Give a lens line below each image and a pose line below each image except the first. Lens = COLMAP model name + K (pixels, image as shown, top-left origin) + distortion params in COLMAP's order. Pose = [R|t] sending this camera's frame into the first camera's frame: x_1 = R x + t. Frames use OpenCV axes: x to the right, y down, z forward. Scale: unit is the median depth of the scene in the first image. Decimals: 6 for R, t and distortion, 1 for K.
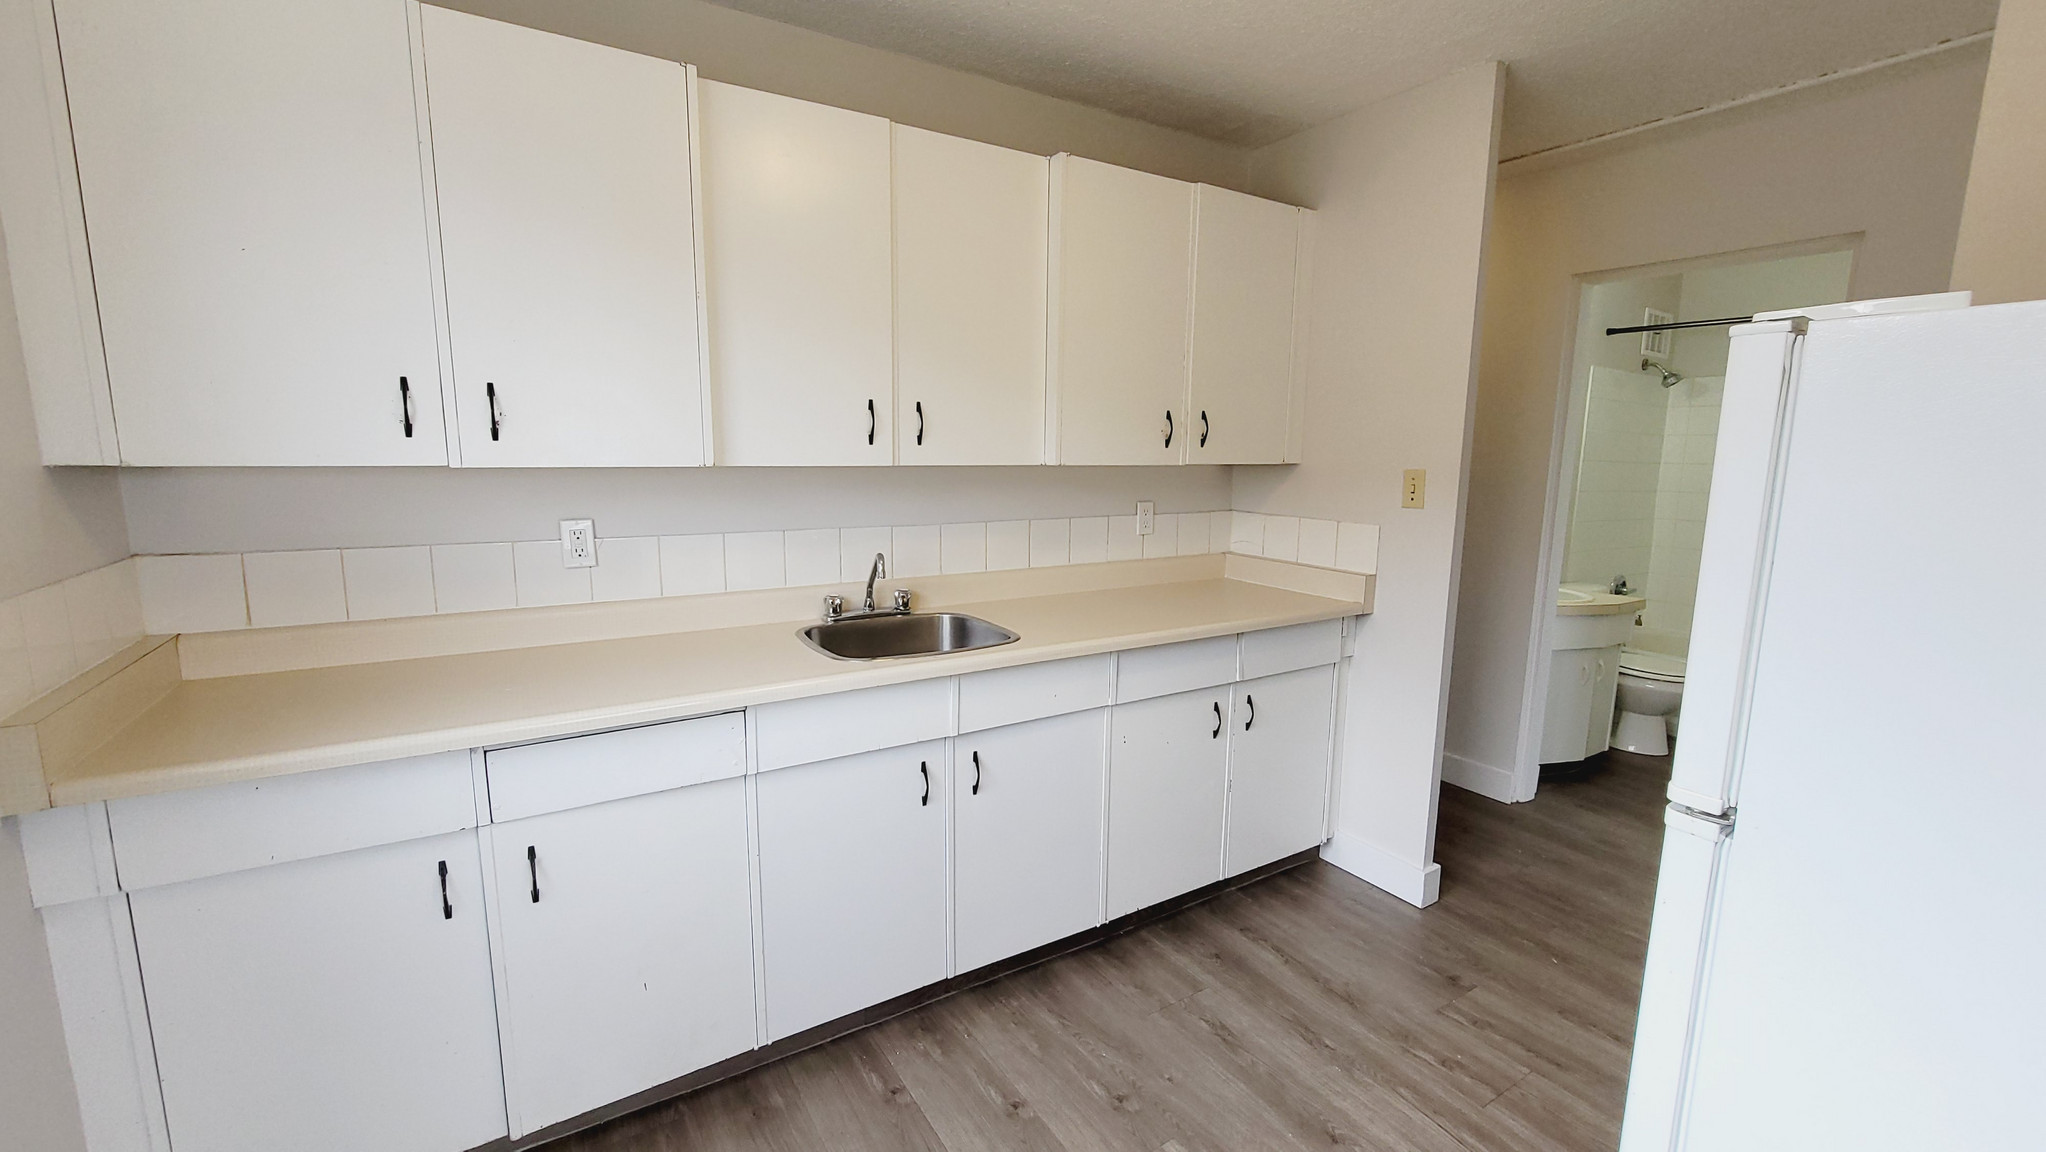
lens RADIAL K [[839.7, 0, 1022.7], [0, 839.7, 564.9], [0, 0, 1]] dist [0.001574, 0.000088]
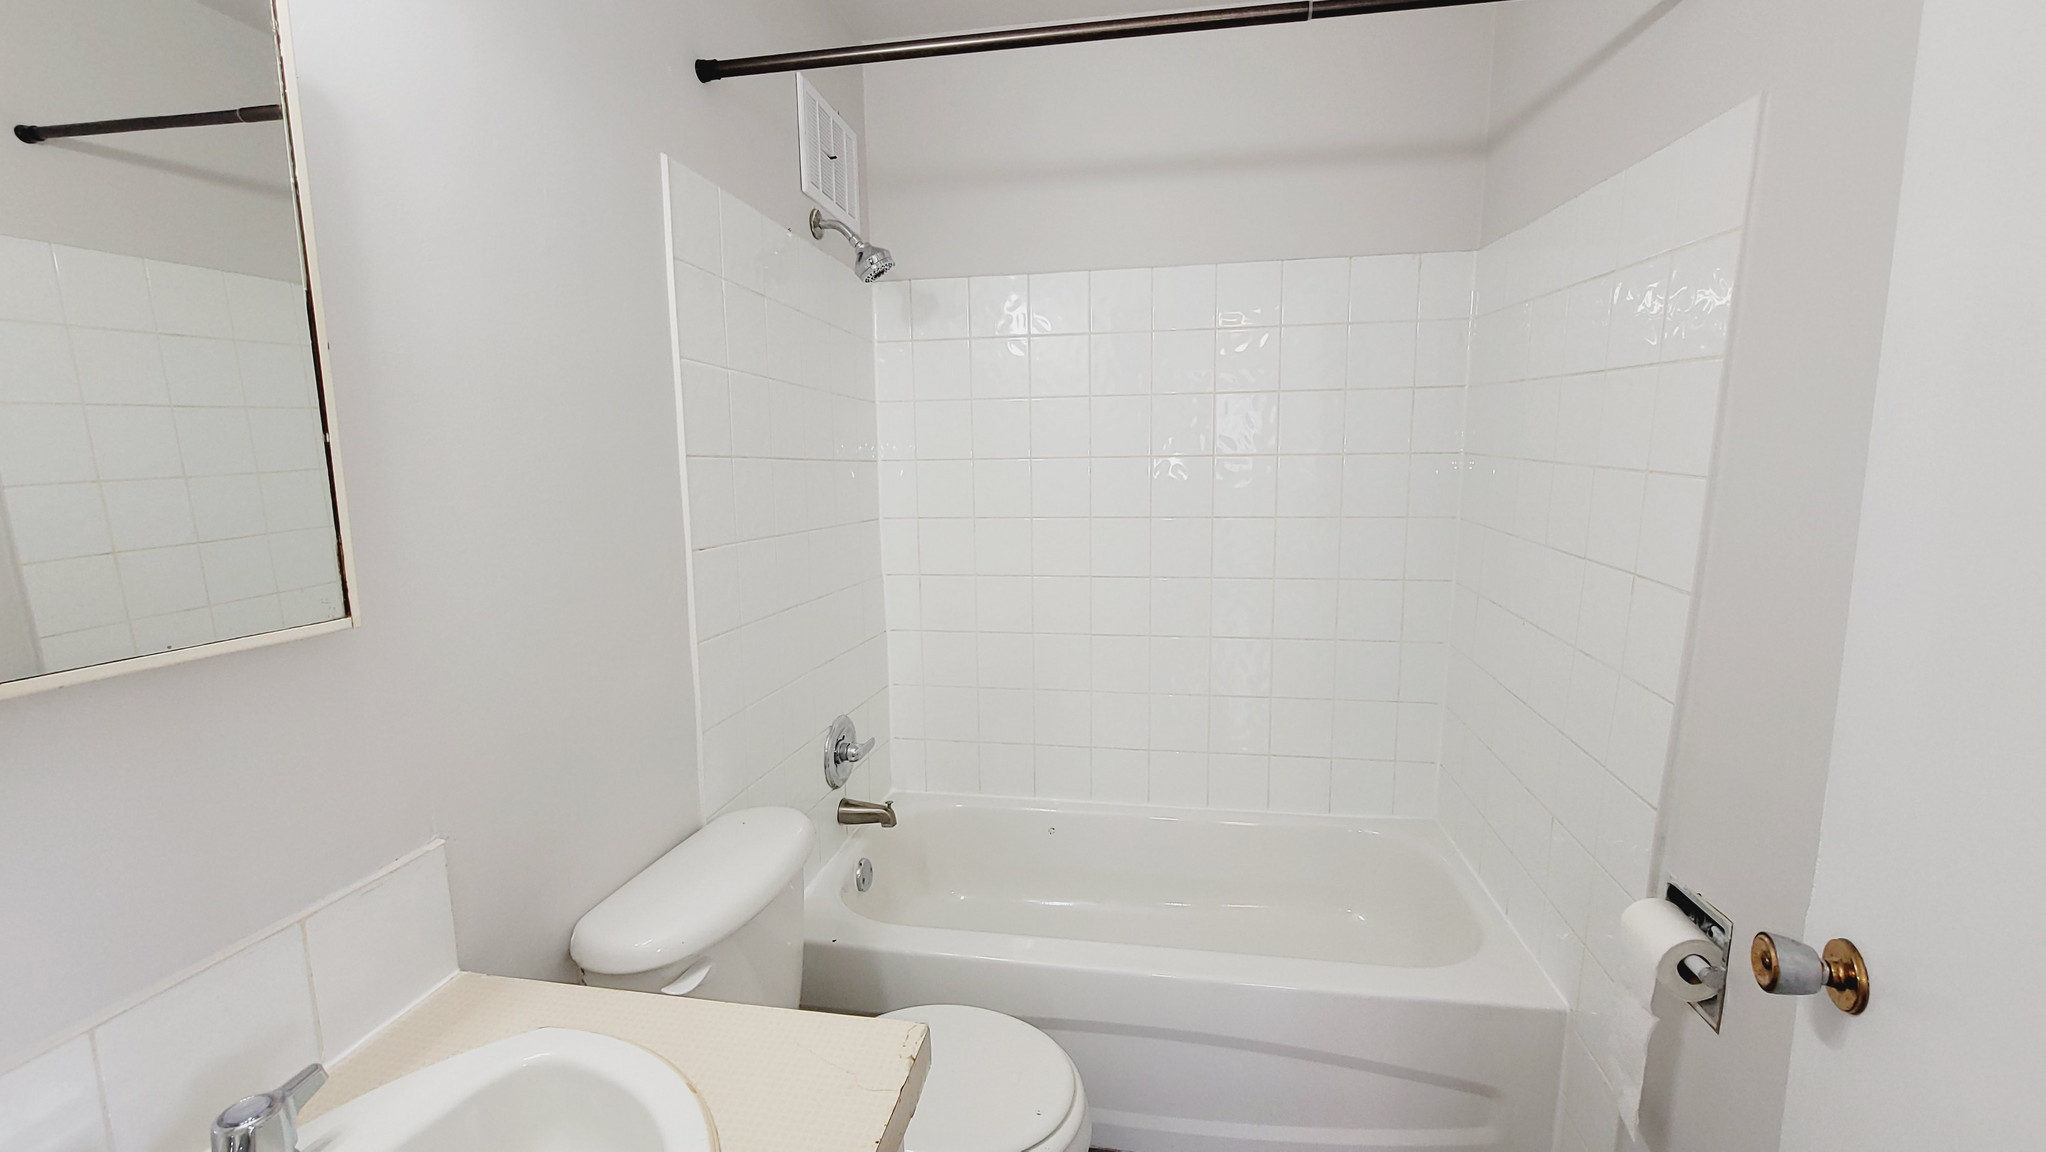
lens RADIAL K [[839.7, 0, 1022.7], [0, 839.7, 564.9], [0, 0, 1]] dist [0.001574, 0.000088]
pose [[0.681169, -0.111932, 0.723520, 0.490107], [0.127545, 0.991274, 0.033276, -0.072158], [-0.720931, 0.069615, 0.689501, 0.651238]]
